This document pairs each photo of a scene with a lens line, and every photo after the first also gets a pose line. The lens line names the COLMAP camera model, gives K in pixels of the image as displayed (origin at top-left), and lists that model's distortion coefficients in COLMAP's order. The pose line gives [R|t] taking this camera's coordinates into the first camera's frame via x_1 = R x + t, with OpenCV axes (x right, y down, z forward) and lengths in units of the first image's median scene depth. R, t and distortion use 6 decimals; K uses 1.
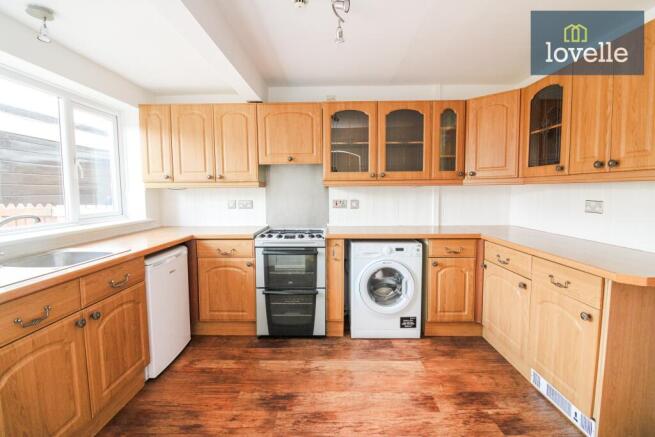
lens RADIAL K [[307.5, 0, 327.7], [0, 307.5, 214.8], [0, 0, 1]] dist [-0.001775, -0.000074]
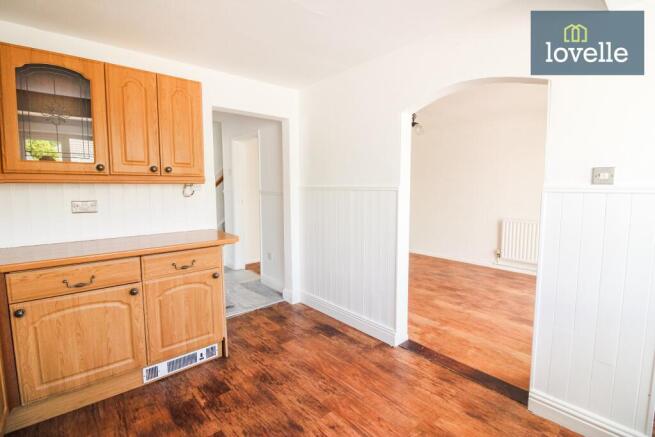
lens RADIAL K [[307.5, 0, 327.4], [0, 307.5, 218.0], [0, 0, 1]] dist [-0.001775, -0.000074]
pose [[-0.658260, -0.059591, 0.750428, -0.455884], [0.071145, 0.987475, 0.140822, -0.083877], [-0.749421, 0.146086, -0.645776, 1.161873]]
